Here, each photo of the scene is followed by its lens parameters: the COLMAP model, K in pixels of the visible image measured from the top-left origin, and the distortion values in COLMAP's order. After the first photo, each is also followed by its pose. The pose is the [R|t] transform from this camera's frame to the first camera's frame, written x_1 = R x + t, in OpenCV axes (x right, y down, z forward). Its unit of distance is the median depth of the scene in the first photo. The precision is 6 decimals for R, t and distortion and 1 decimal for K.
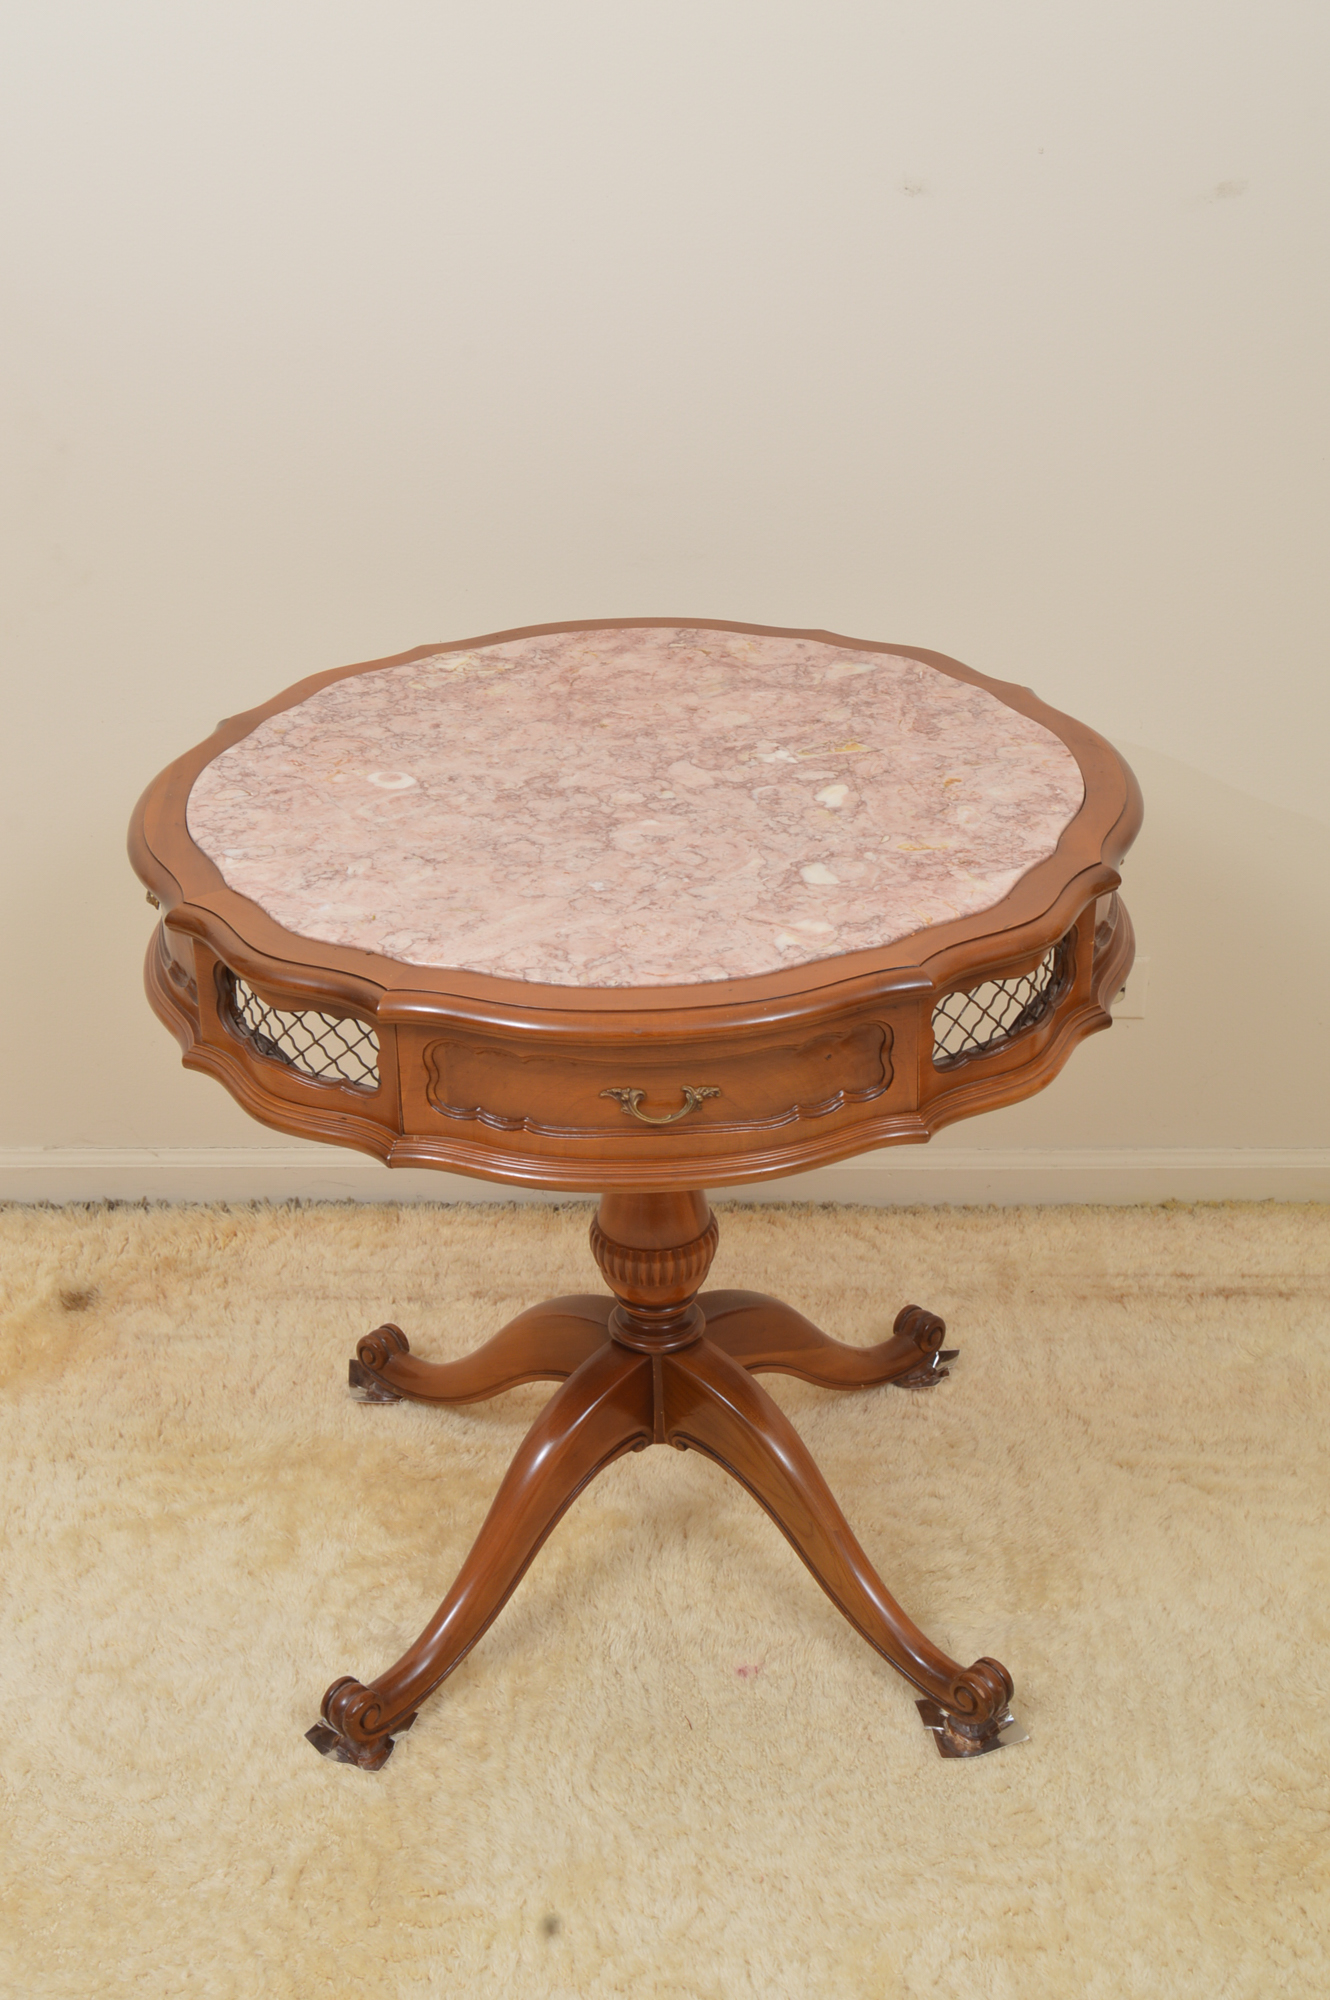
lens RADIAL K [[2590.2, 0, 665.0], [0, 2590.2, 1000.0], [0, 0, 1]] dist [-0.030387, -0.000315]
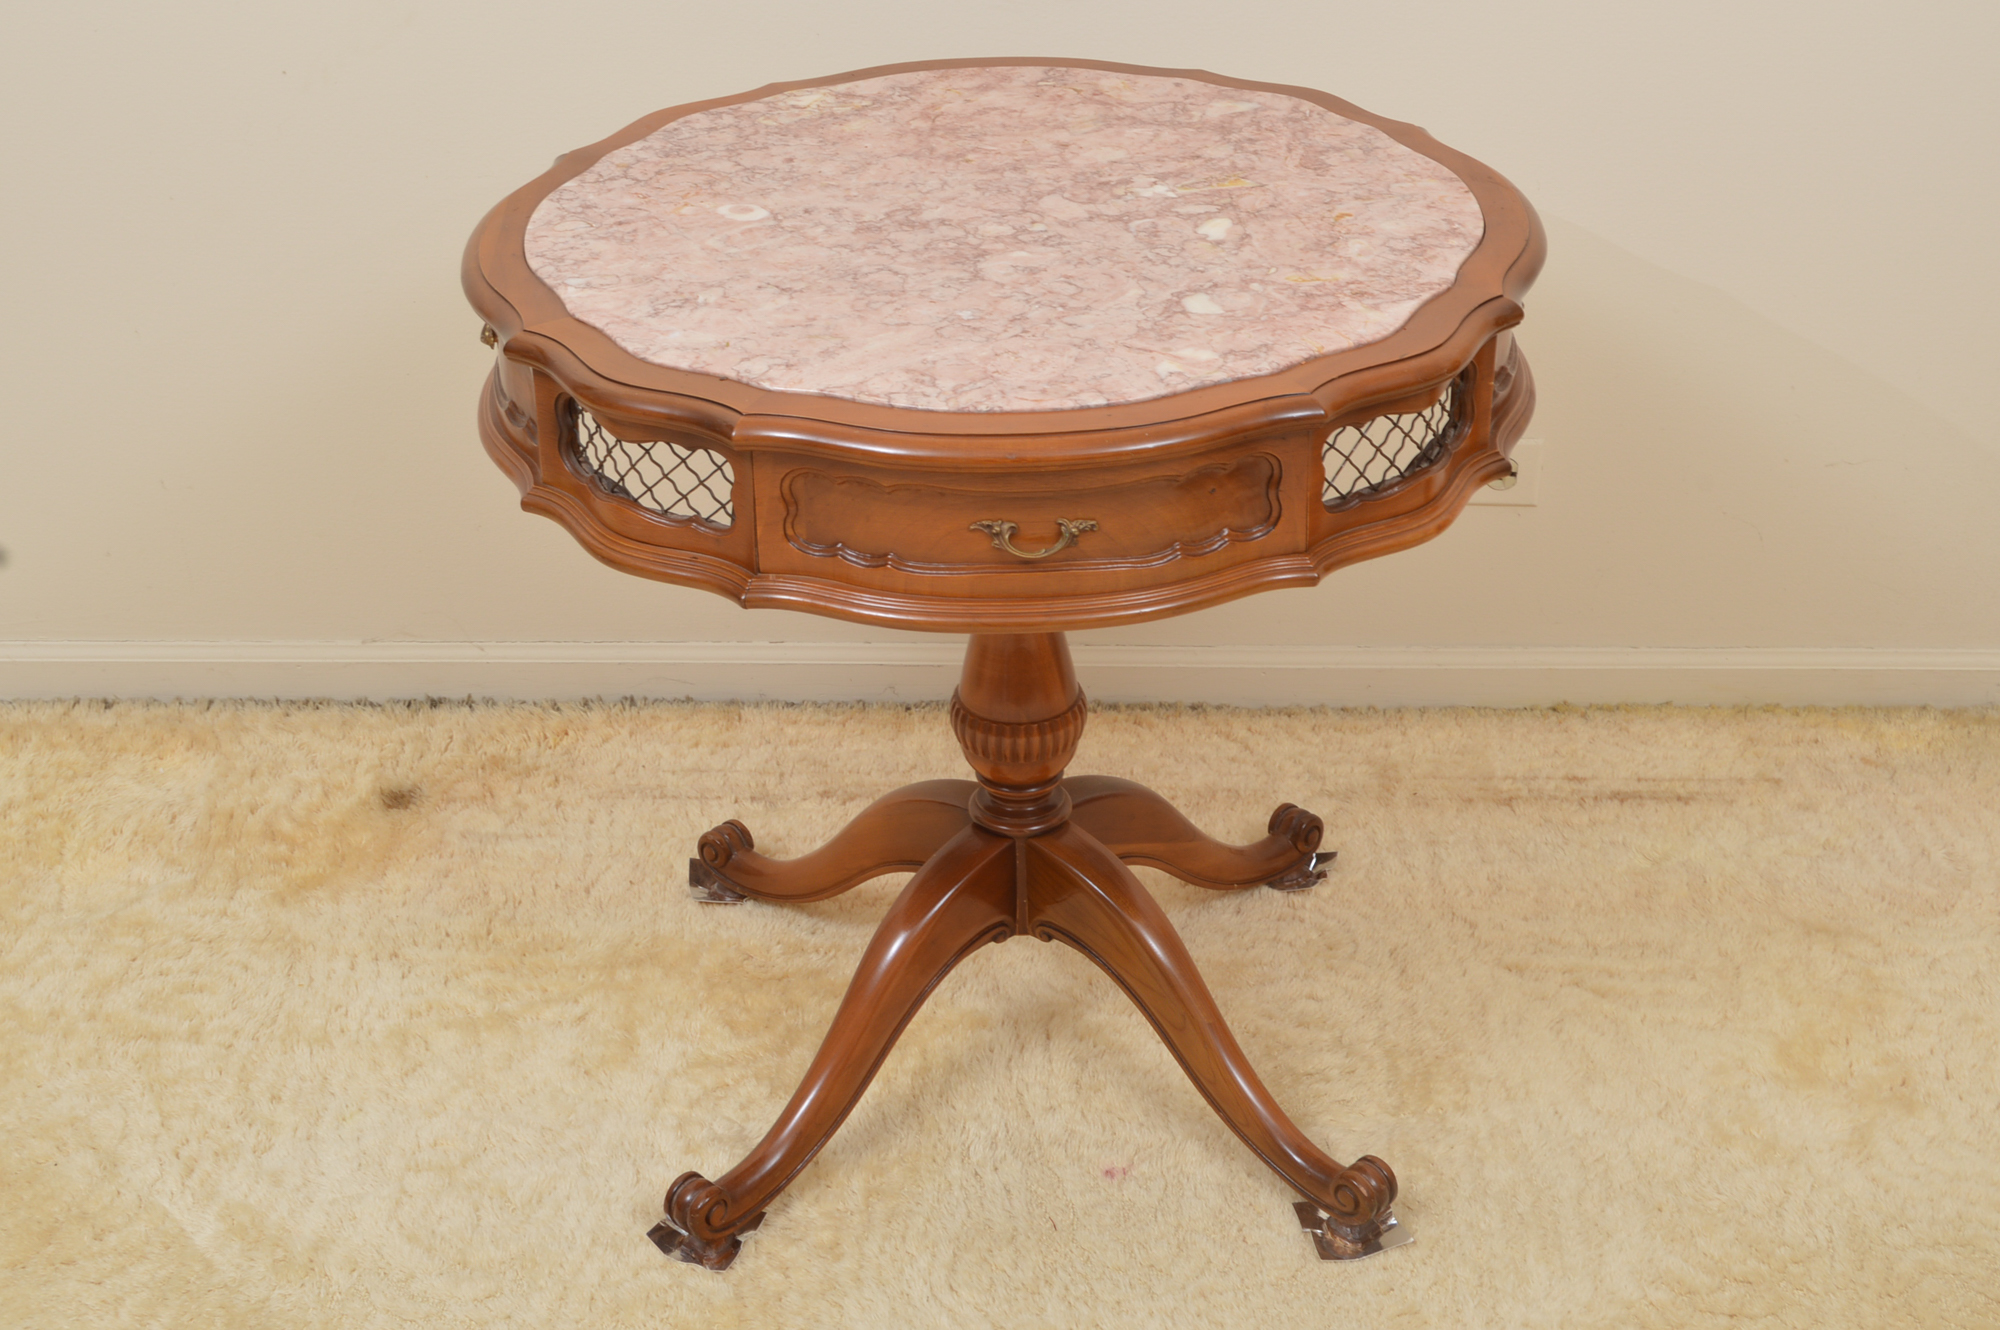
lens RADIAL K [[2765.5, 0, 1012.8], [0, 2765.5, 664.4], [0, 0, 1]] dist [-0.026047, -0.045168]
pose [[0.999981, 0.005321, 0.003221, -0.009943], [-0.005422, 0.999465, 0.032239, 0.043314], [-0.003048, -0.032256, 0.999475, -0.002820]]
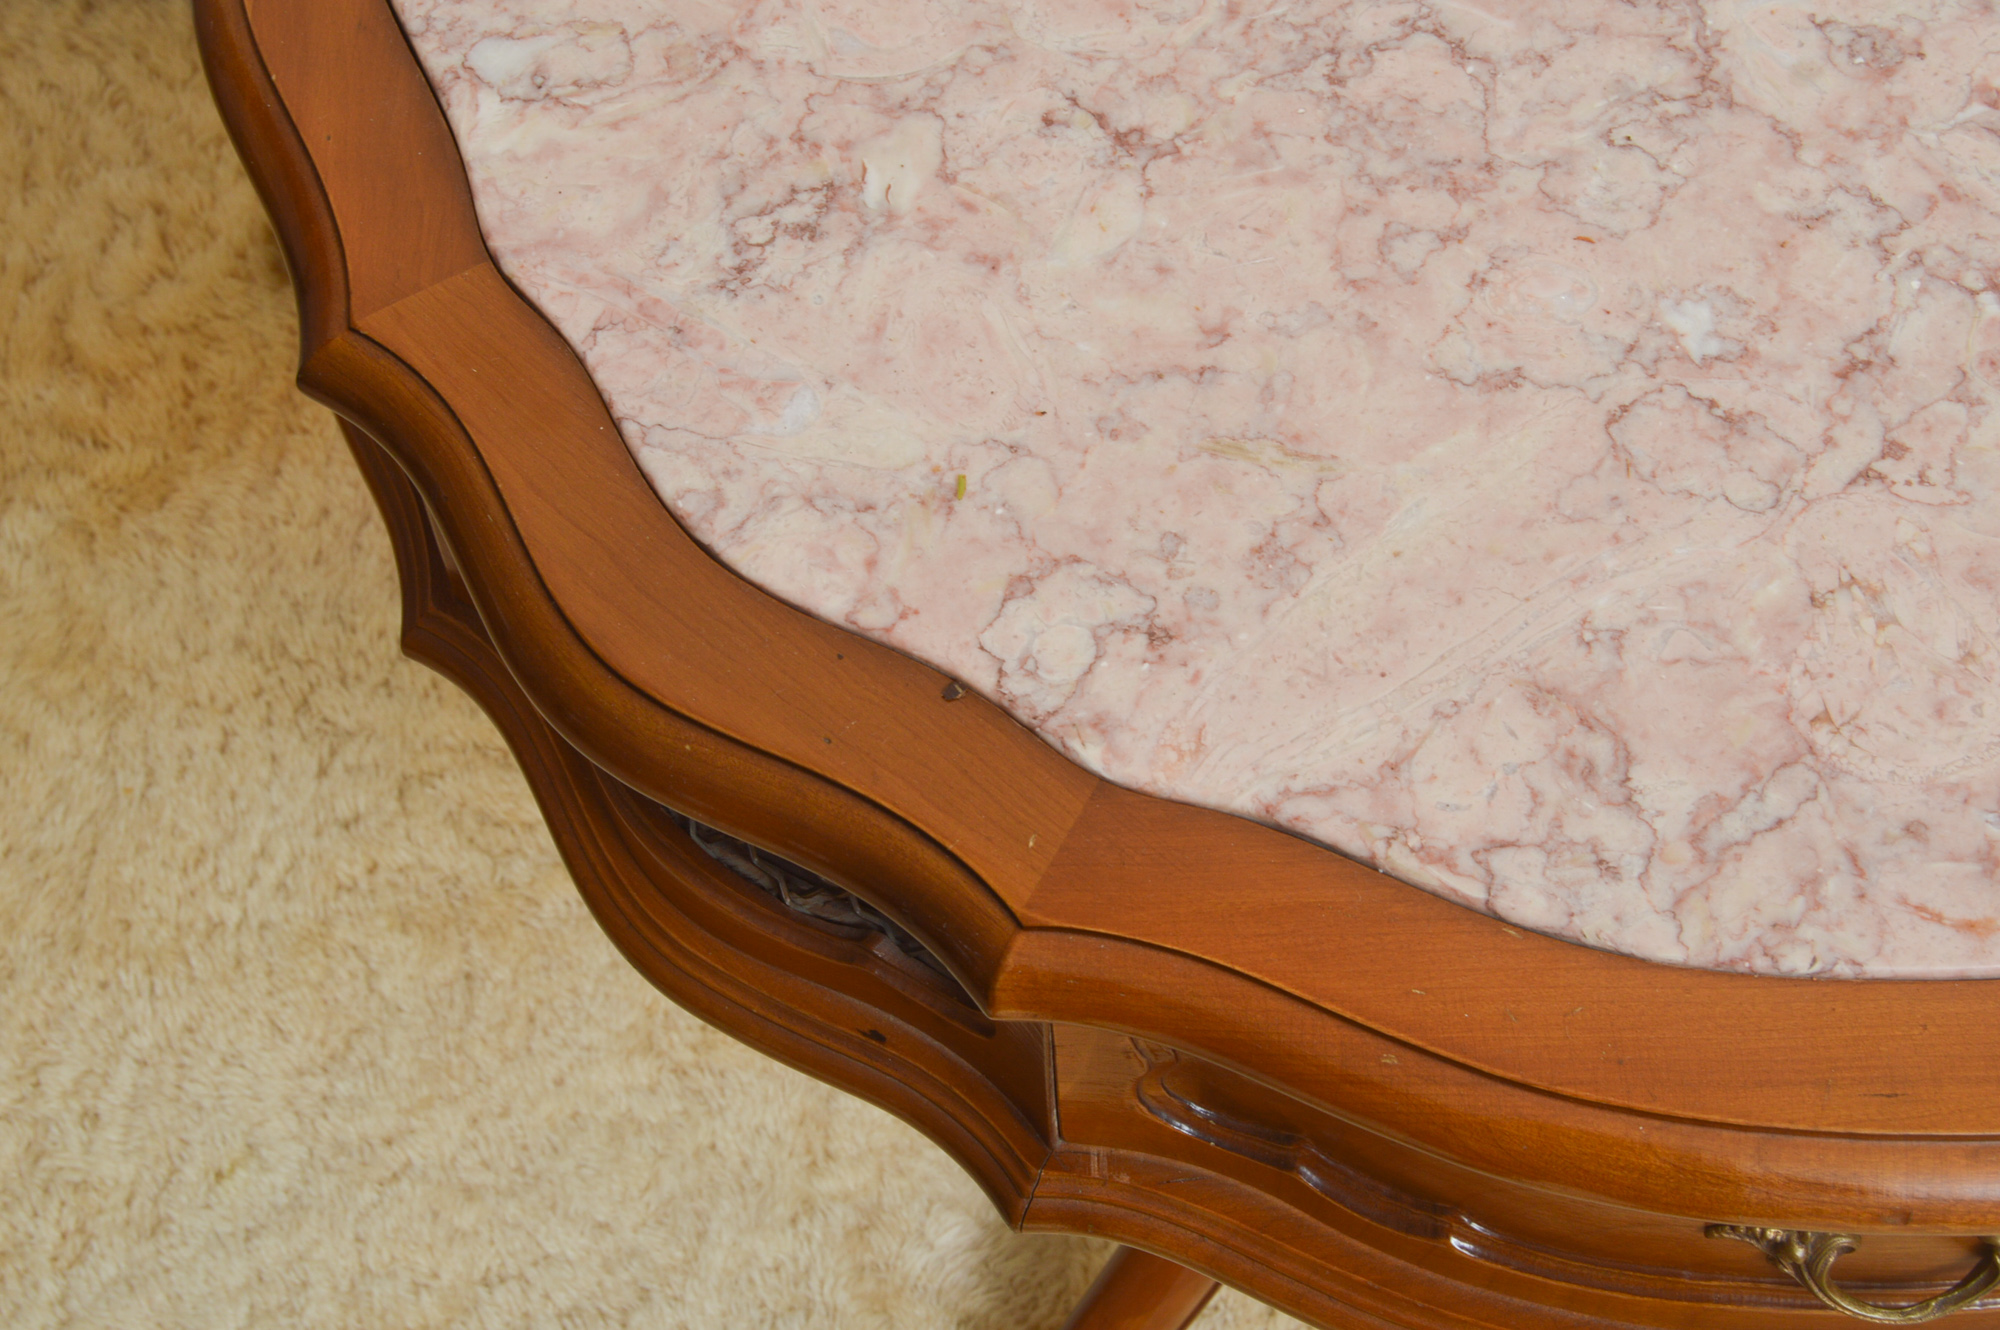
lens RADIAL K [[3326.3, 0, 941.4], [0, 3326.3, 666.8], [0, 0, 1]] dist [-0.030768, -0.066498]
pose [[0.996401, 0.035760, -0.076847, -0.071072], [0.009442, 0.854171, 0.519906, -0.183094], [0.084233, -0.518761, 0.850760, 0.555783]]
